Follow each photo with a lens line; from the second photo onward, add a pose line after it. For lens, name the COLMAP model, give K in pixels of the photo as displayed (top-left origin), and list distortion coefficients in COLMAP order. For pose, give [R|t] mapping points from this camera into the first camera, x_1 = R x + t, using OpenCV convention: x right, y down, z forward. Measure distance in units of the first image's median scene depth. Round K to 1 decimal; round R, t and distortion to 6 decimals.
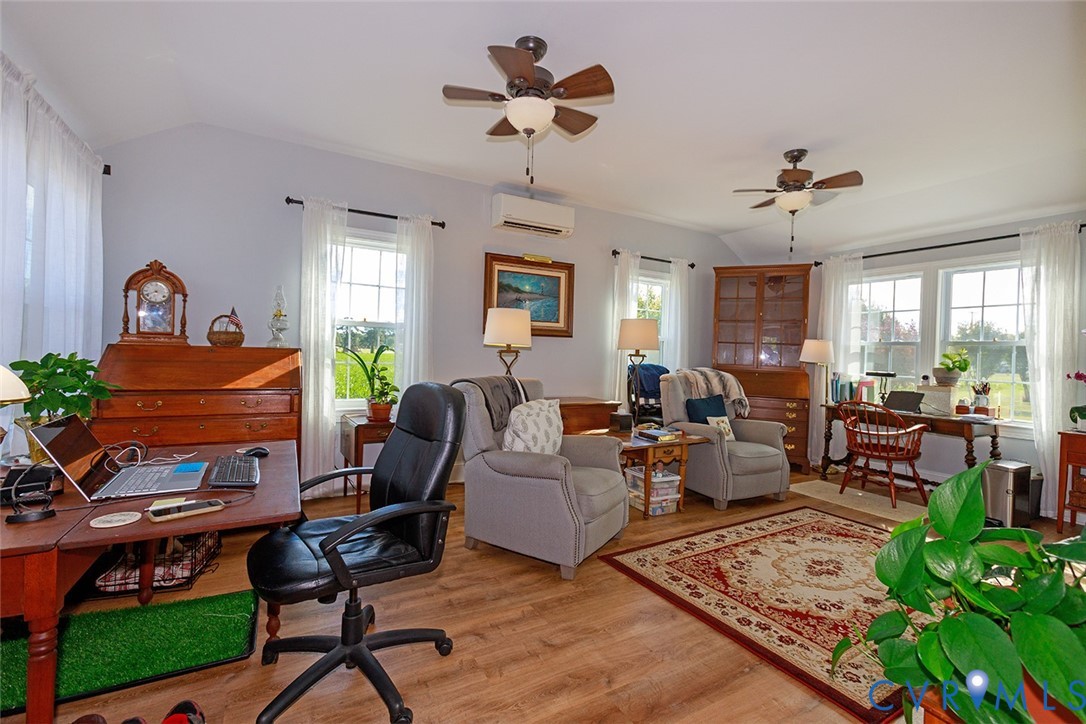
lens RADIAL K [[494.4, 0, 539.1], [0, 494.4, 355.3], [0, 0, 1]] dist [-0.000717, -0.000033]
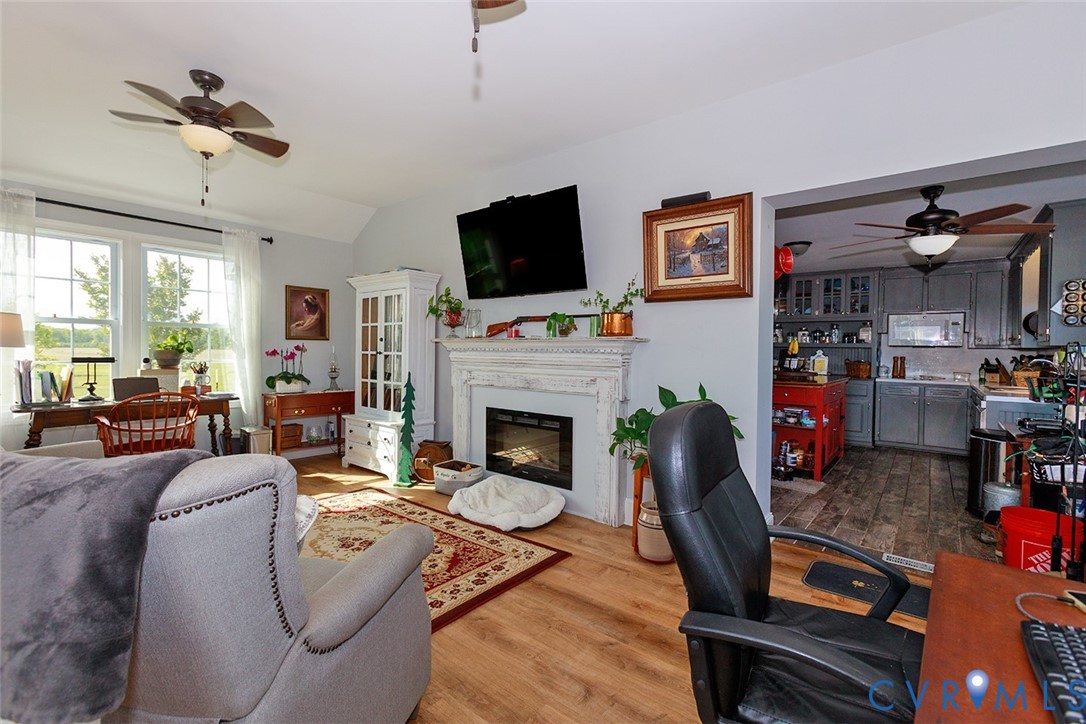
lens RADIAL K [[494.4, 0, 539.1], [0, 494.4, 355.3], [0, 0, 1]] dist [-0.000717, -0.000033]
pose [[-0.390724, -0.038554, 0.919700, -0.525552], [-0.022861, 0.999221, 0.032175, -0.016823], [-0.920224, -0.008454, -0.391300, 1.047986]]
